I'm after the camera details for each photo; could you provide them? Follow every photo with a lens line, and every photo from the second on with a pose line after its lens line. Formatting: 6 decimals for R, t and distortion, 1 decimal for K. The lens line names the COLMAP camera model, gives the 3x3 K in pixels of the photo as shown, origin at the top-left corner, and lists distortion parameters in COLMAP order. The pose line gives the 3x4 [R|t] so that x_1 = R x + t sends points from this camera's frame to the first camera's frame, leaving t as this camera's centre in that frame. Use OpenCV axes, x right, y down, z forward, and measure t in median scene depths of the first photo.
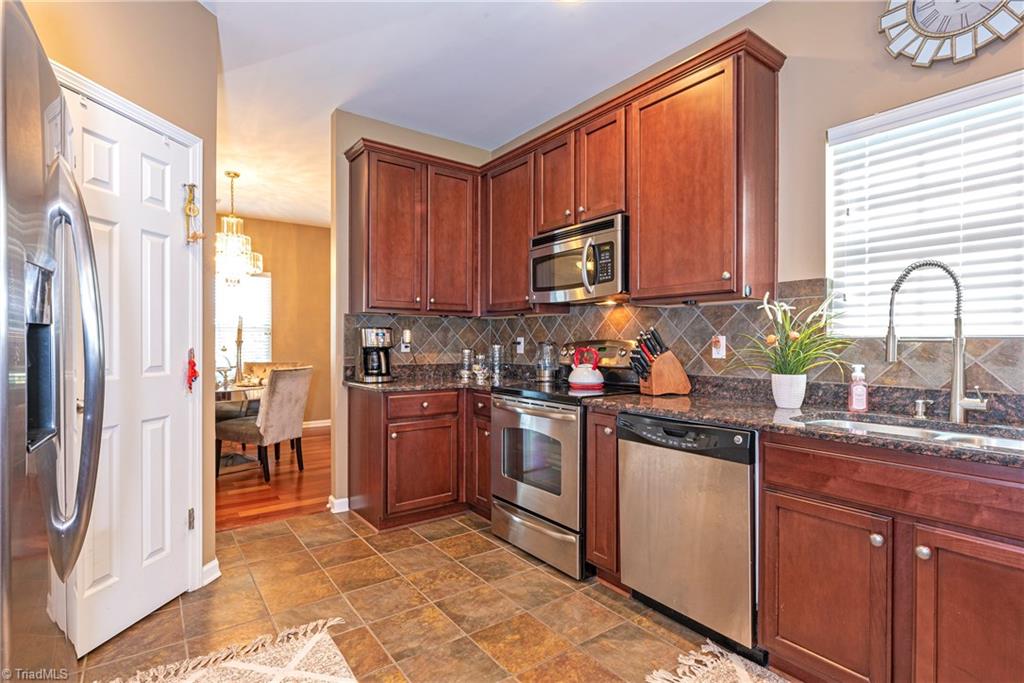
lens RADIAL K [[502.3, 0, 510.1], [0, 502.3, 345.2], [0, 0, 1]] dist [-0.000880, -0.000662]
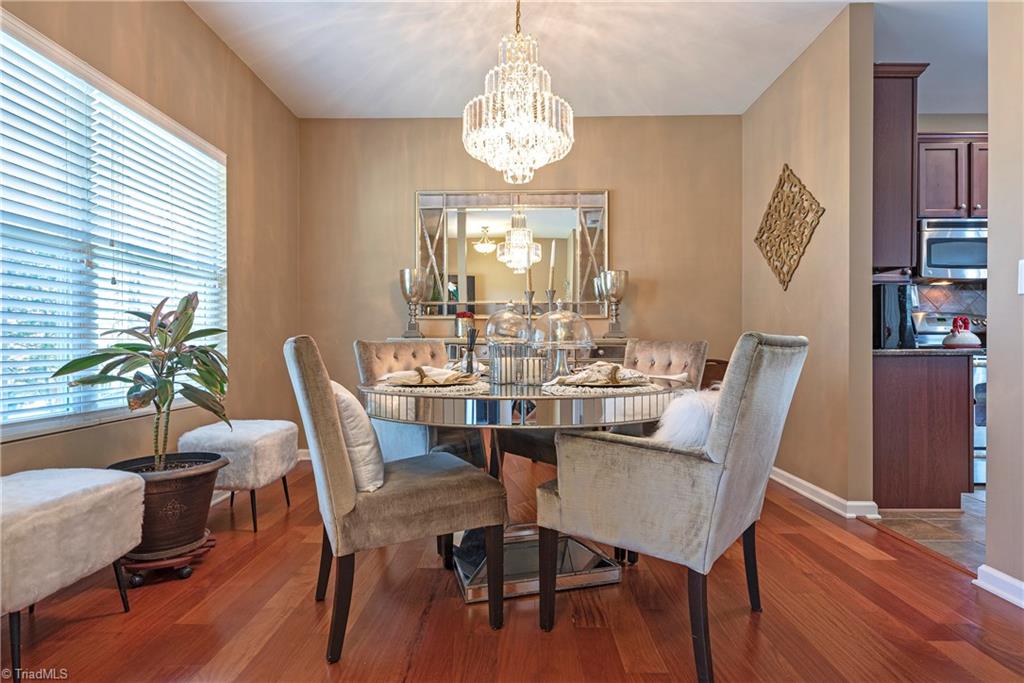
lens RADIAL K [[502.3, 0, 510.1], [0, 502.3, 345.2], [0, 0, 1]] dist [-0.000880, -0.000662]
pose [[0.603437, -0.005755, 0.797390, -1.642768], [0.004564, 0.999983, 0.003763, 0.070819], [-0.797397, 0.001369, 0.603453, 1.221548]]
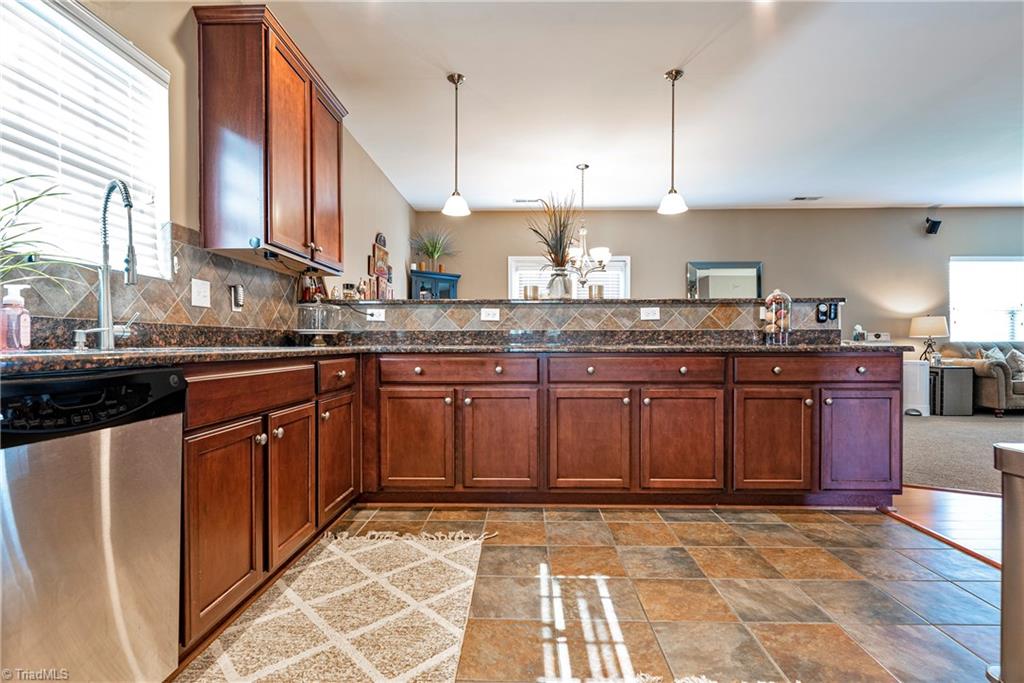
lens RADIAL K [[501.4, 0, 508.9], [0, 501.4, 348.5], [0, 0, 1]] dist [-0.000016, -0.000552]
pose [[-0.787712, -0.006999, 0.616004, -0.216569], [0.003842, 0.999860, 0.016274, 0.086828], [-0.616031, 0.015186, -0.787575, 0.815835]]
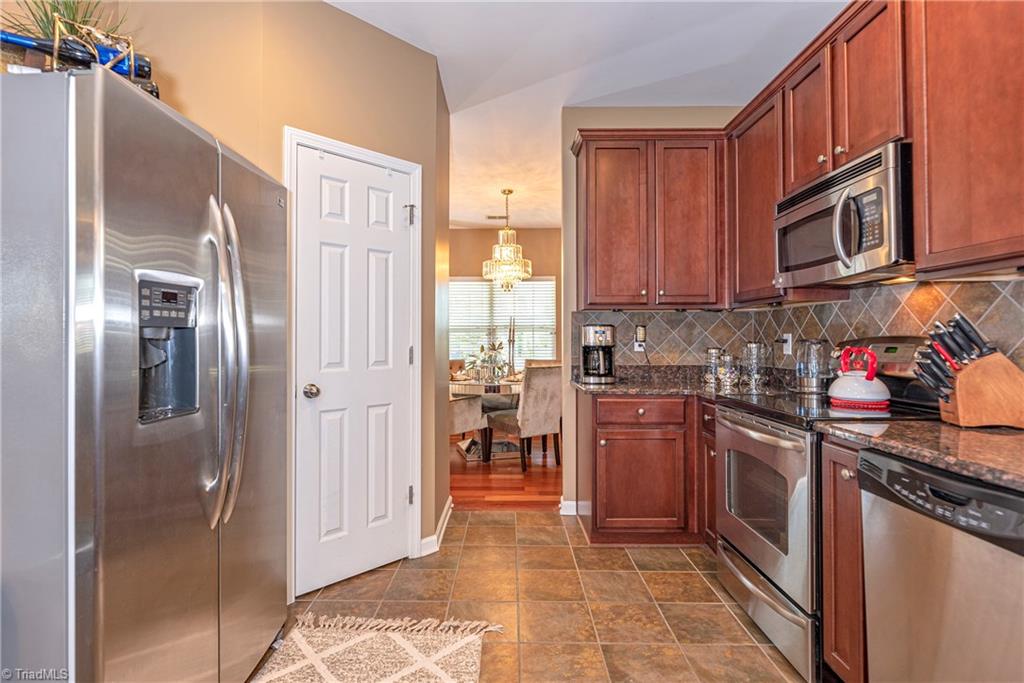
lens RADIAL K [[505.8, 0, 501.9], [0, 505.8, 332.6], [0, 0, 1]] dist [-0.000965, -0.000850]
pose [[0.797385, -0.013300, -0.603324, 0.197251], [-0.000249, 0.999750, -0.022368, 0.000533], [0.603470, 0.017986, 0.797183, 0.164828]]
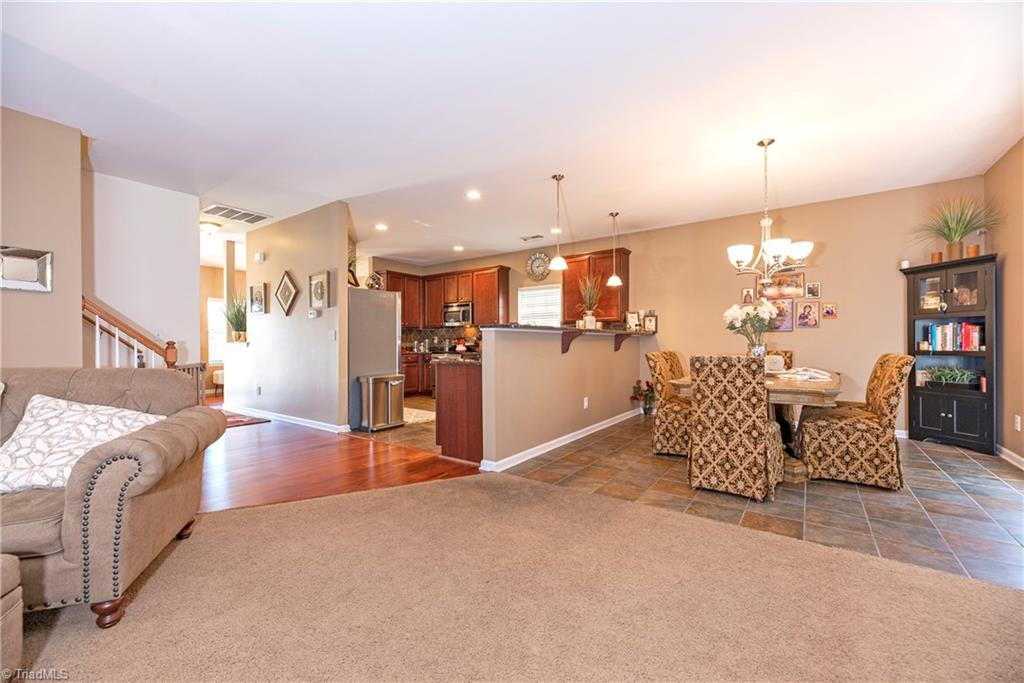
lens RADIAL K [[414.9, 0, 509.3], [0, 414.9, 347.3], [0, 0, 1]] dist [-0.001051, -0.000107]
pose [[0.951829, -0.005671, 0.306578, -0.416626], [0.005096, 0.999983, 0.002675, 0.053601], [-0.306588, -0.000984, 0.951842, -1.847566]]
